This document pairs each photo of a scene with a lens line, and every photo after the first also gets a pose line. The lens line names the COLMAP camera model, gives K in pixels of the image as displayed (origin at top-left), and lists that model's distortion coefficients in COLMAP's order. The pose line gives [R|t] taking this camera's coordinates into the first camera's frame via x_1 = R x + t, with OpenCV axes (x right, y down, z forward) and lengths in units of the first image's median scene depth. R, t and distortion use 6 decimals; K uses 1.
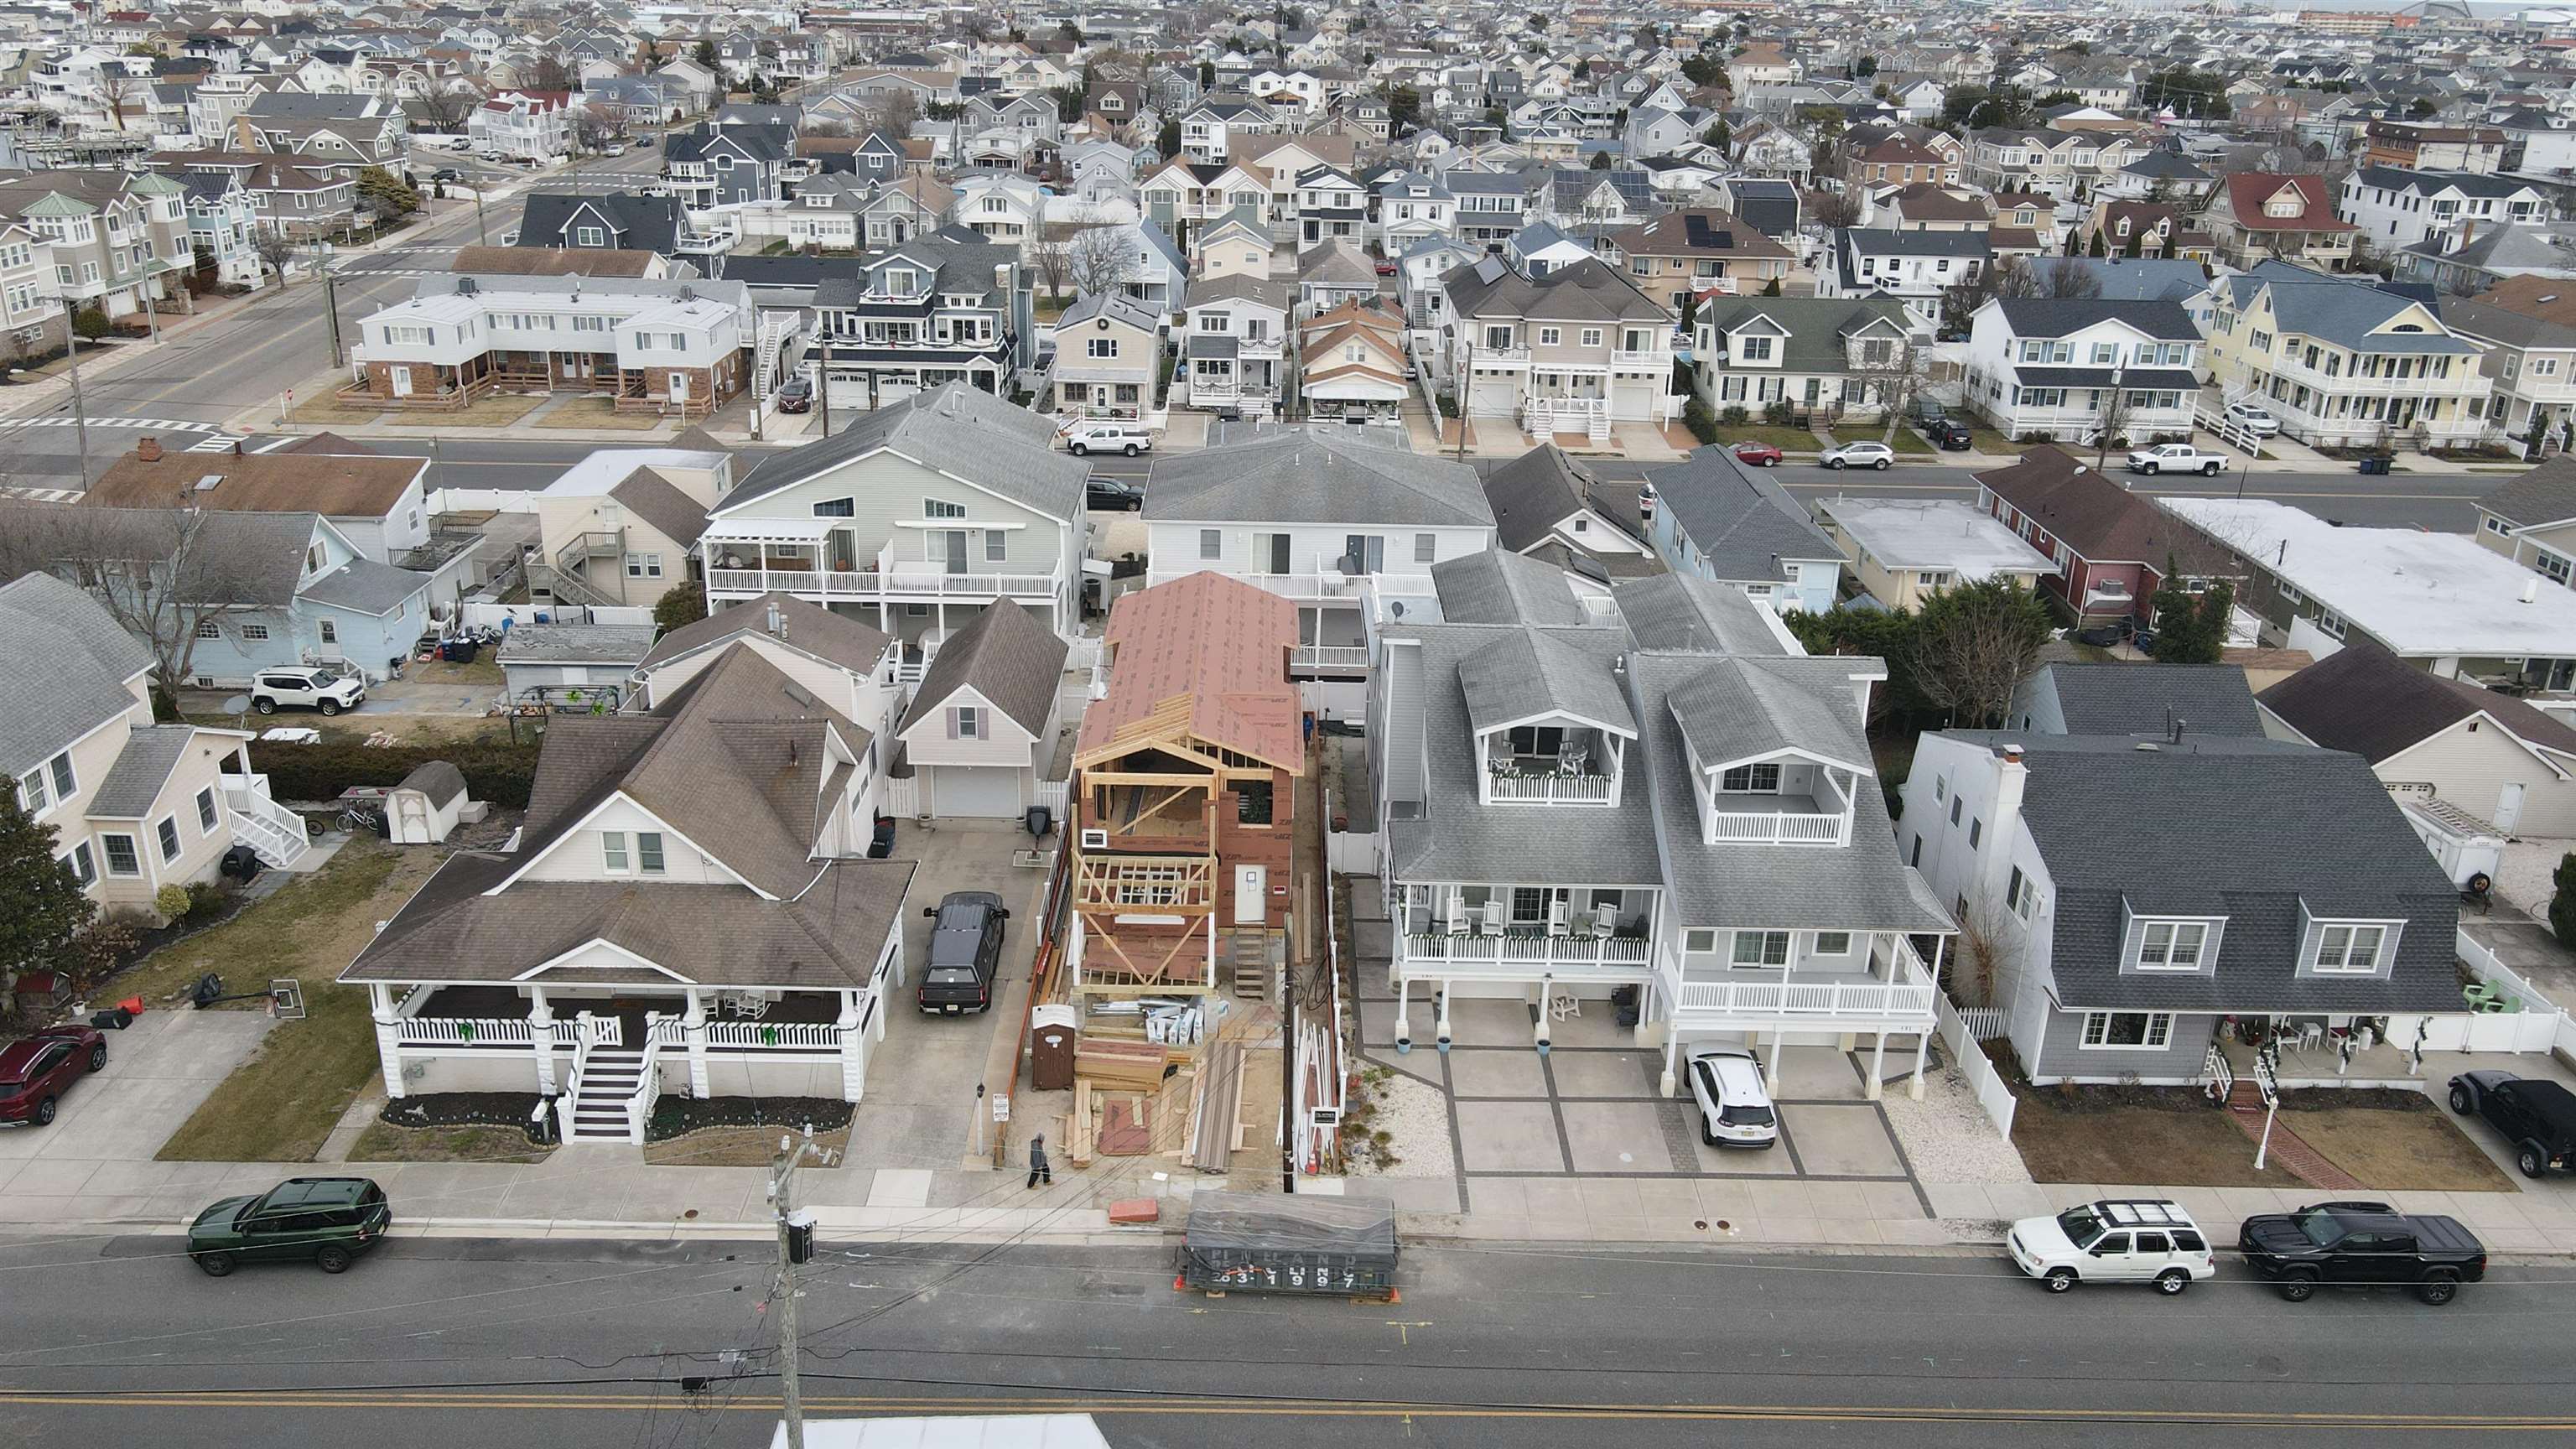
lens RADIAL K [[1912.6, 0, 1296.5], [0, 1912.6, 725.1], [0, 0, 1]] dist [0.000051, 0.025948]
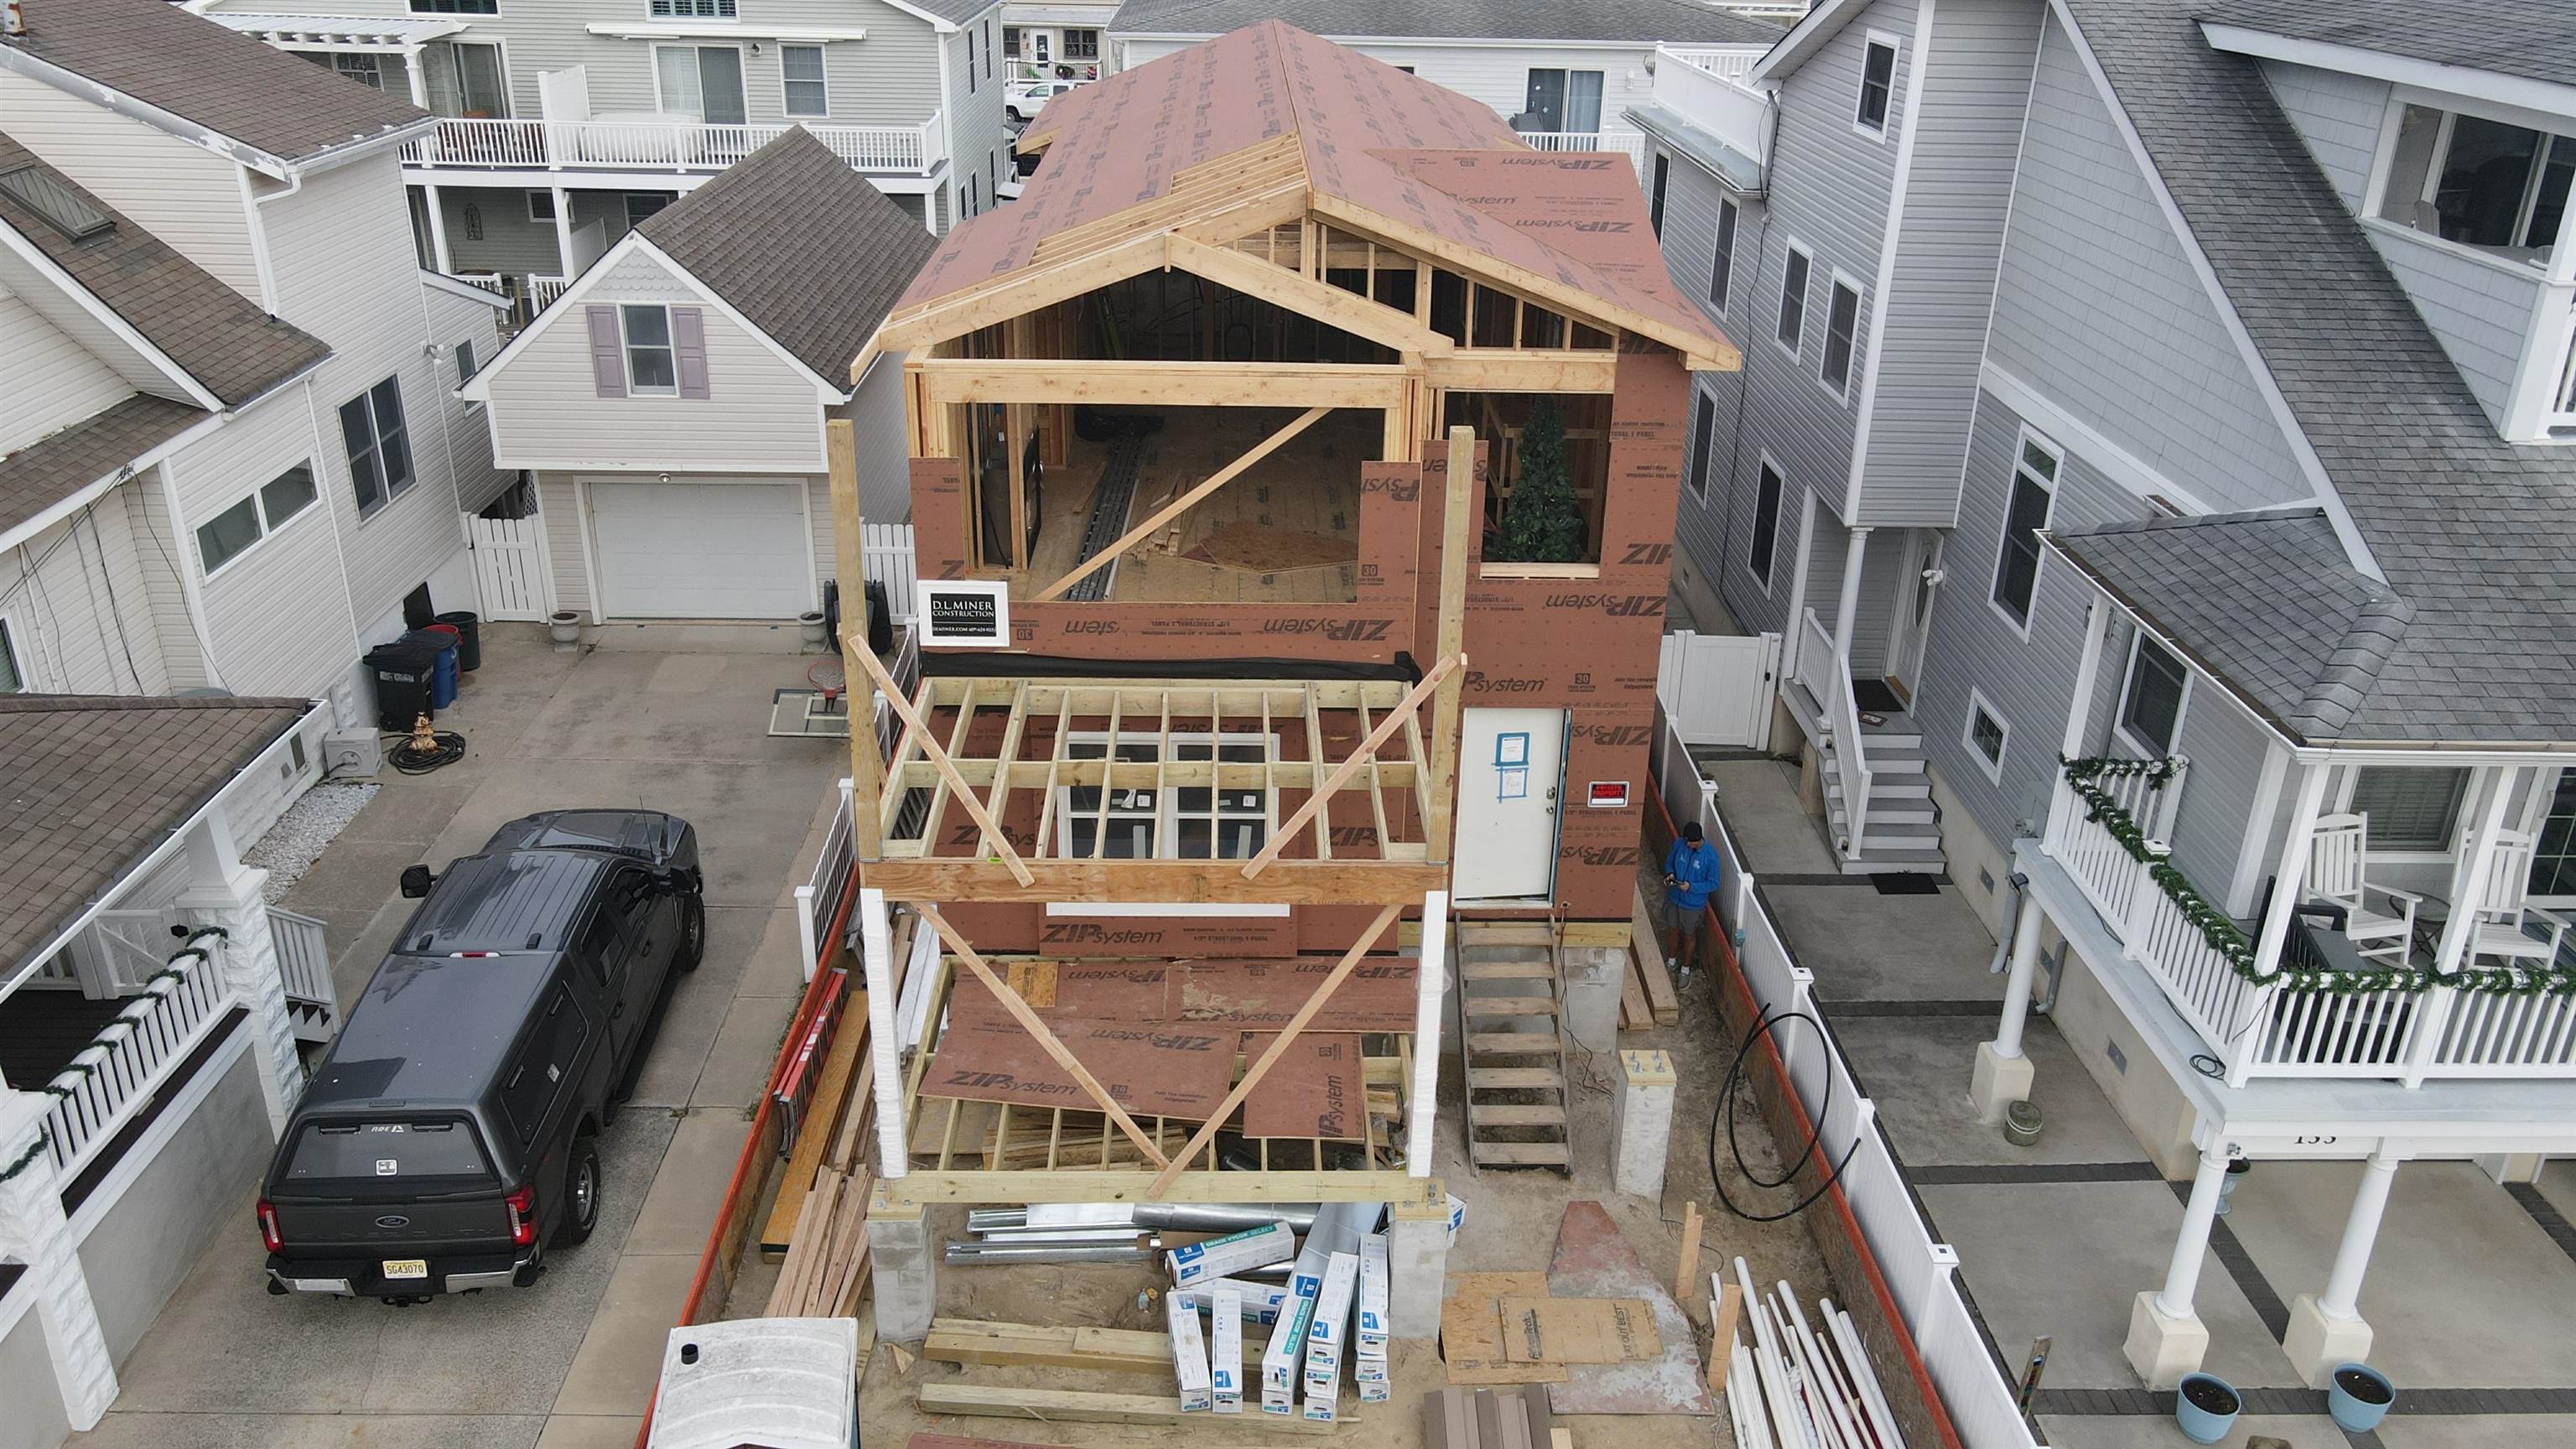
lens RADIAL K [[1912.6, 0, 1298.9], [0, 1912.6, 718.1], [0, 0, 1]] dist [0.000051, 0.025948]
pose [[0.999758, -0.011223, 0.018899, -0.046903], [0.010276, 0.998723, 0.049470, 0.045372], [-0.019430, -0.049264, 0.998597, 0.538965]]
